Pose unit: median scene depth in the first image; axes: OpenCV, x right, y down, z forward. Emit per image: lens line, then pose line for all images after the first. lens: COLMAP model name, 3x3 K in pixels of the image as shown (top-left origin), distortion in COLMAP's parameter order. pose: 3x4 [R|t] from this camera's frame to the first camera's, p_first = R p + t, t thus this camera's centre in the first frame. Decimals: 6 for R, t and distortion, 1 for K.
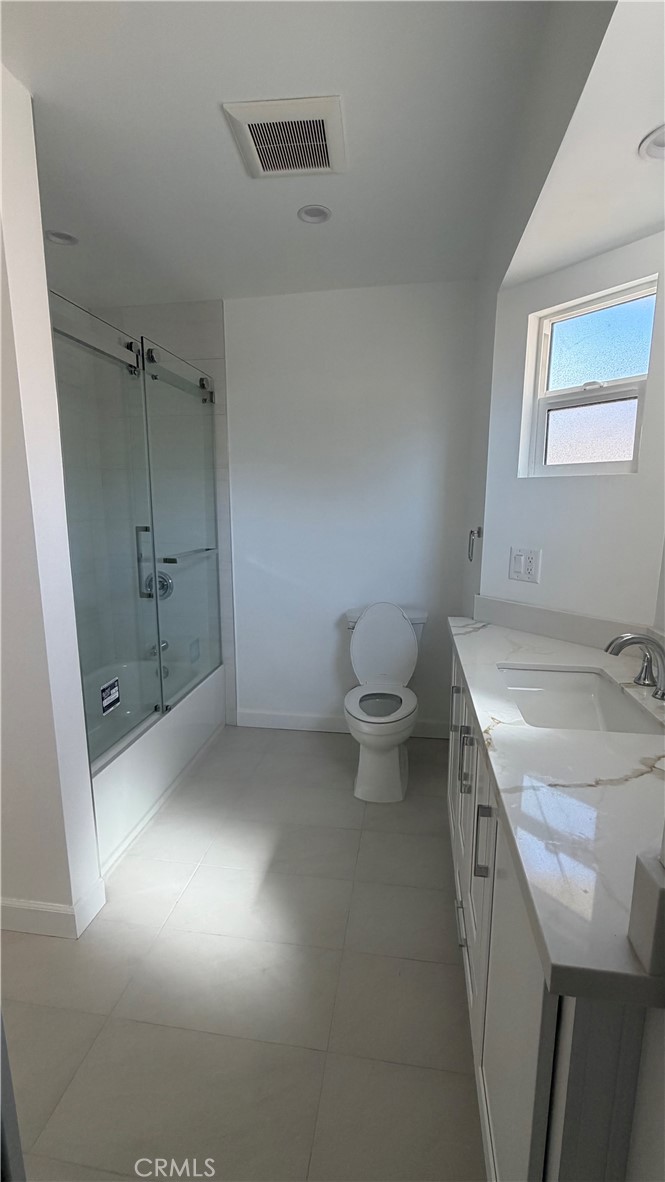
lens RADIAL K [[515.4, 0, 332.5], [0, 515.4, 591.0], [0, 0, 1]] dist [0.000672, -0.000205]
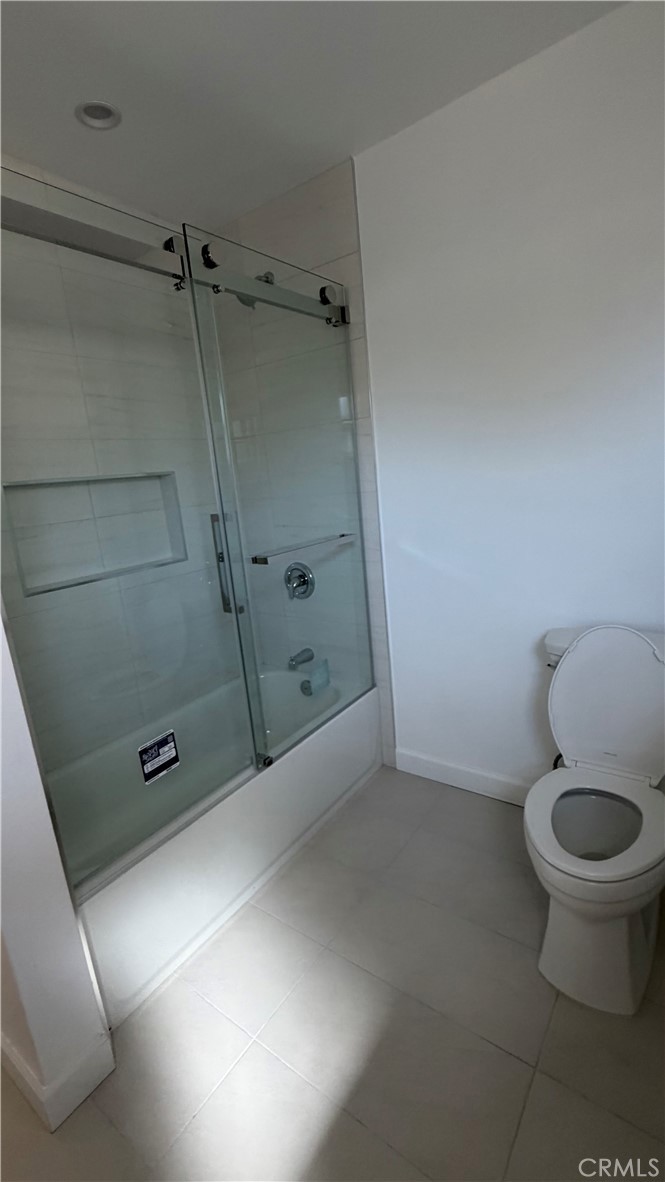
lens RADIAL K [[515.4, 0, 332.5], [0, 515.4, 591.0], [0, 0, 1]] dist [0.000672, -0.000205]
pose [[0.884503, 0.023591, -0.465938, 0.084174], [0.011521, 0.997312, 0.072365, -0.056674], [0.466392, -0.069375, 0.881853, 0.359489]]
